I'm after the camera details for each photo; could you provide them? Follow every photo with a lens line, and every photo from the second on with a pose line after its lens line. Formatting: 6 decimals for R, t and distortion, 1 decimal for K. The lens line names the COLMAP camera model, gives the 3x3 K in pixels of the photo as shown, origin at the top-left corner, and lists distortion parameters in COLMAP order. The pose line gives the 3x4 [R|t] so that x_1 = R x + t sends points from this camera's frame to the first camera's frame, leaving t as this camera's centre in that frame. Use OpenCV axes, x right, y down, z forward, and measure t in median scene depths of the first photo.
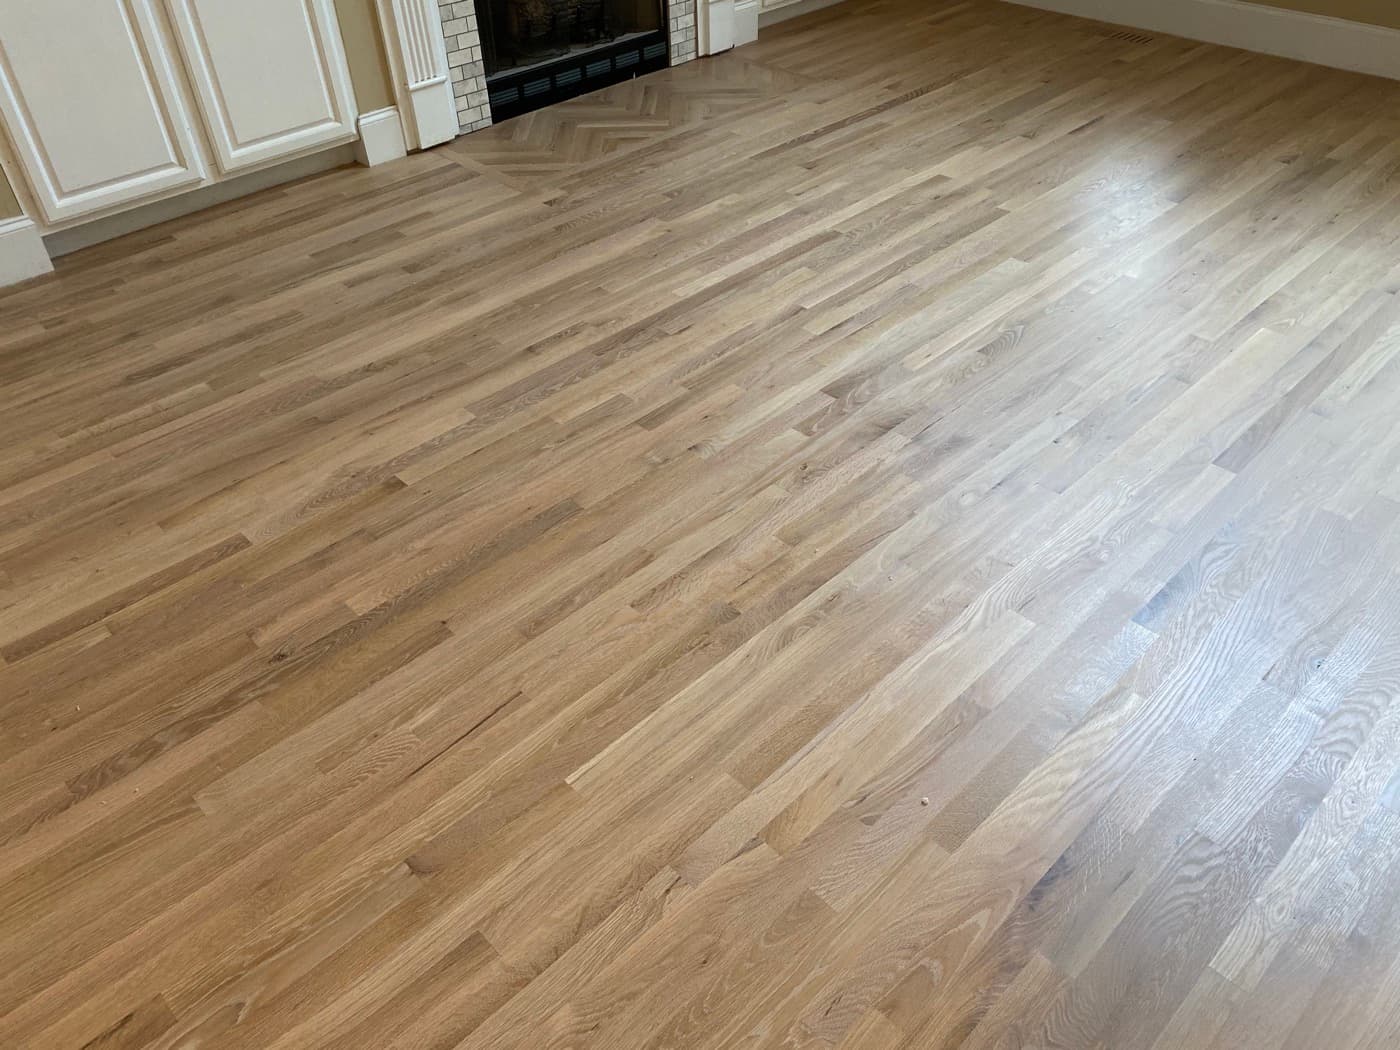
lens RADIAL K [[1093.5, 0, 714.2], [0, 1093.5, 470.4], [0, 0, 1]] dist [0.058563, -0.073471]
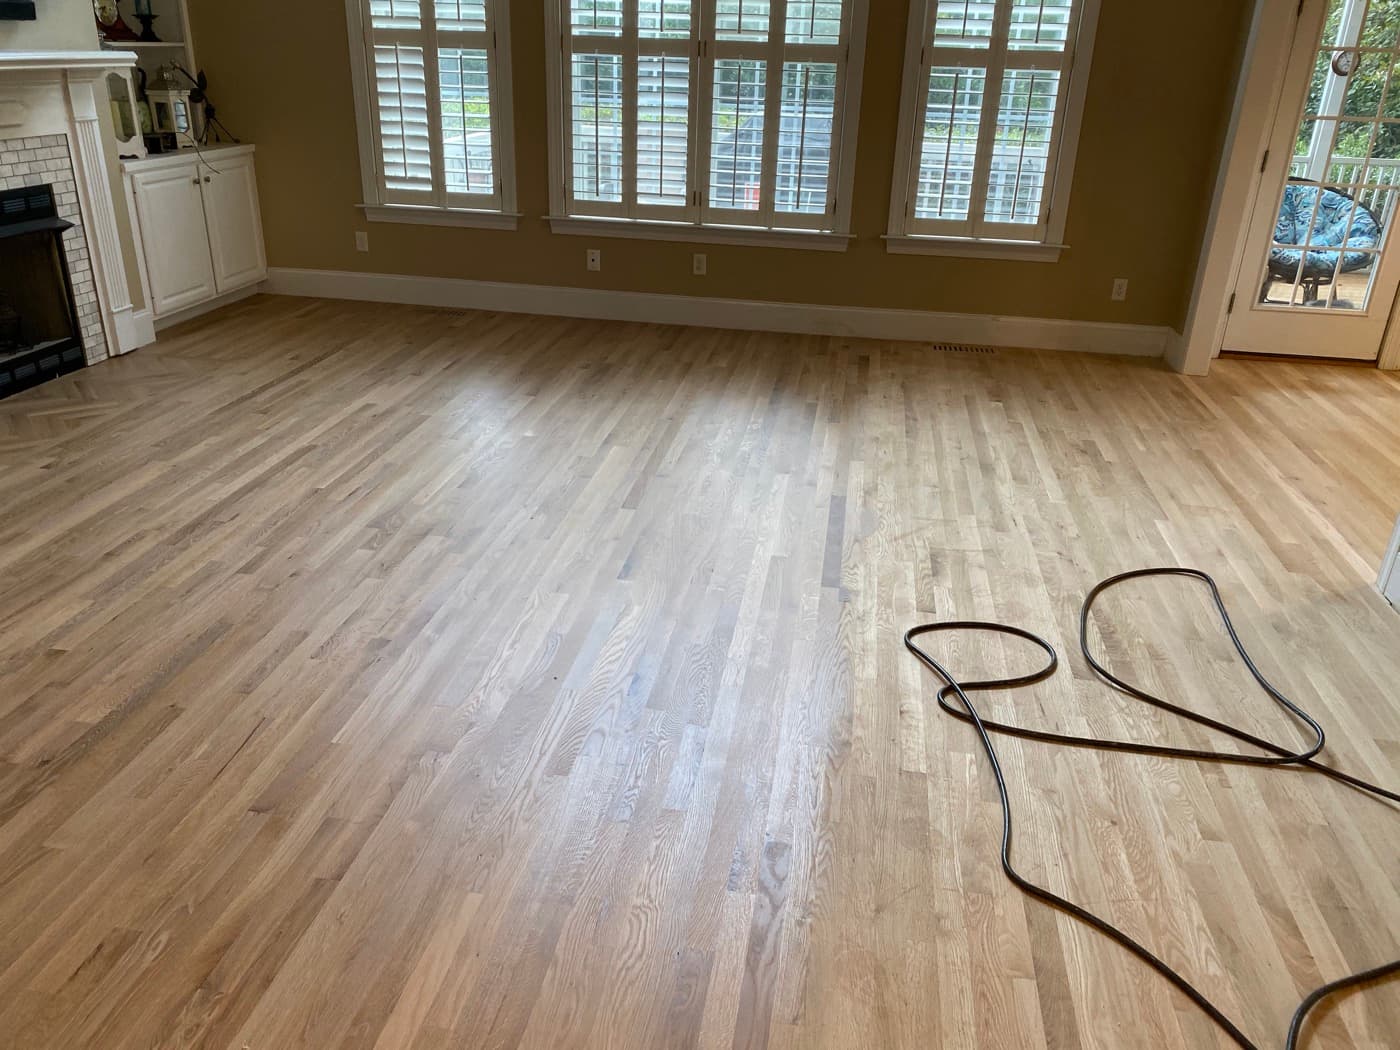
lens RADIAL K [[1045.9, 0, 700.0], [0, 1045.9, 525.0], [0, 0, 1]] dist [0.032928, -0.060472]
pose [[0.801929, -0.196358, 0.564228, -0.308637], [0.316586, 0.940605, -0.122618, 0.219717], [-0.506639, 0.276958, 0.816463, -0.304588]]
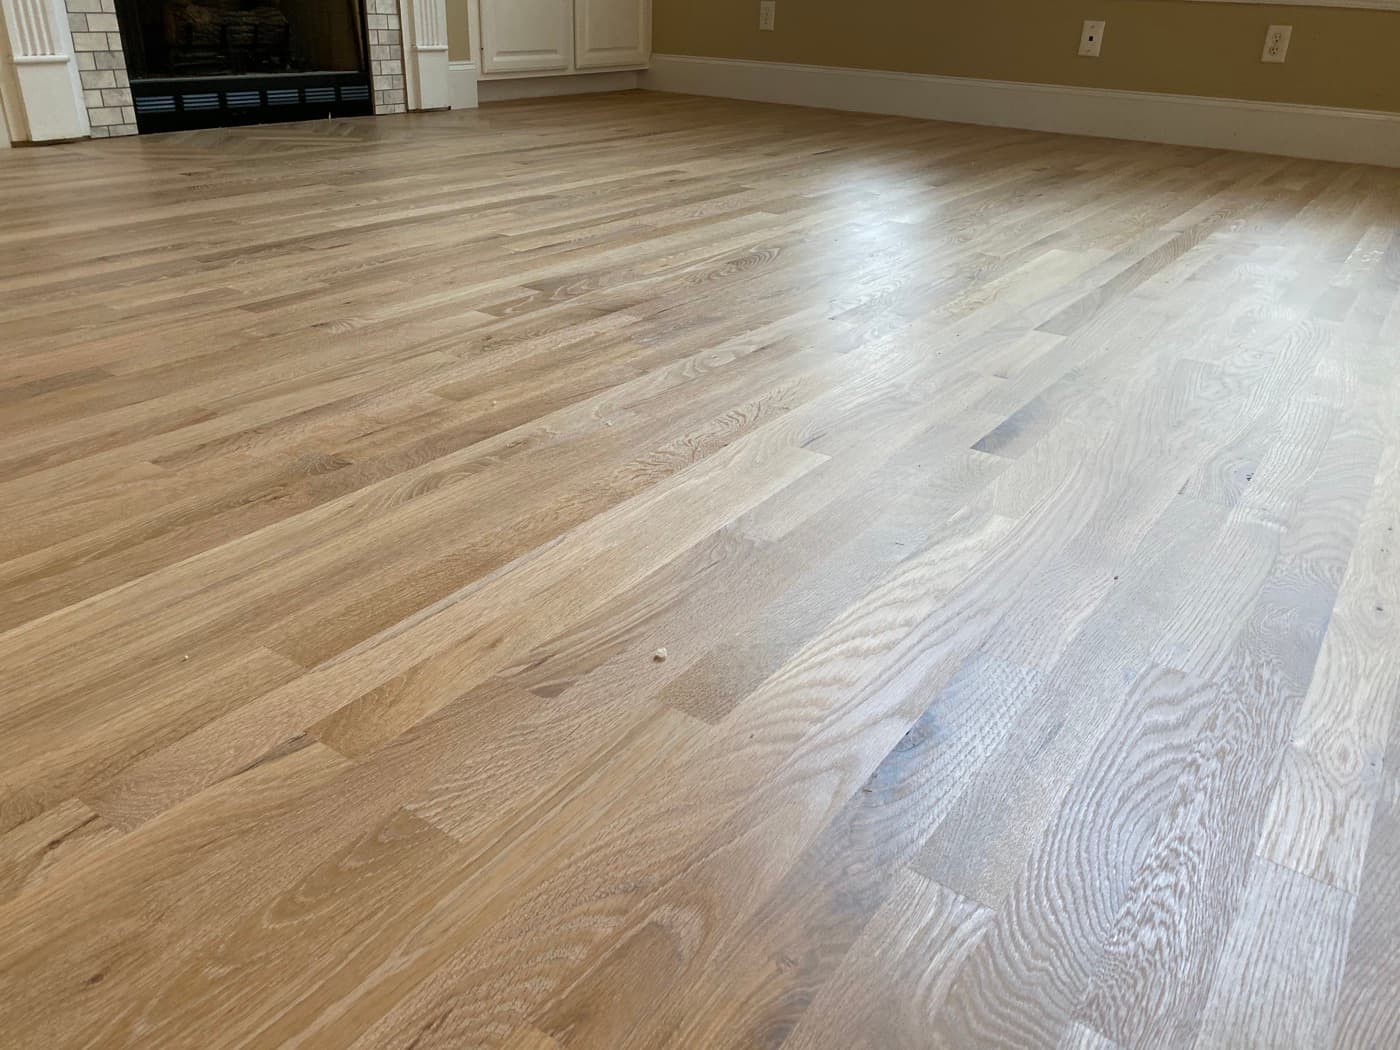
lens RADIAL K [[1051.4, 0, 700.0], [0, 1051.4, 525.0], [0, 0, 1]] dist [0.047670, -0.057104]
pose [[0.980786, -0.030183, 0.192738, 0.073354], [0.063474, 0.983575, -0.168971, 0.204605], [-0.184473, 0.177958, 0.966592, 0.321674]]
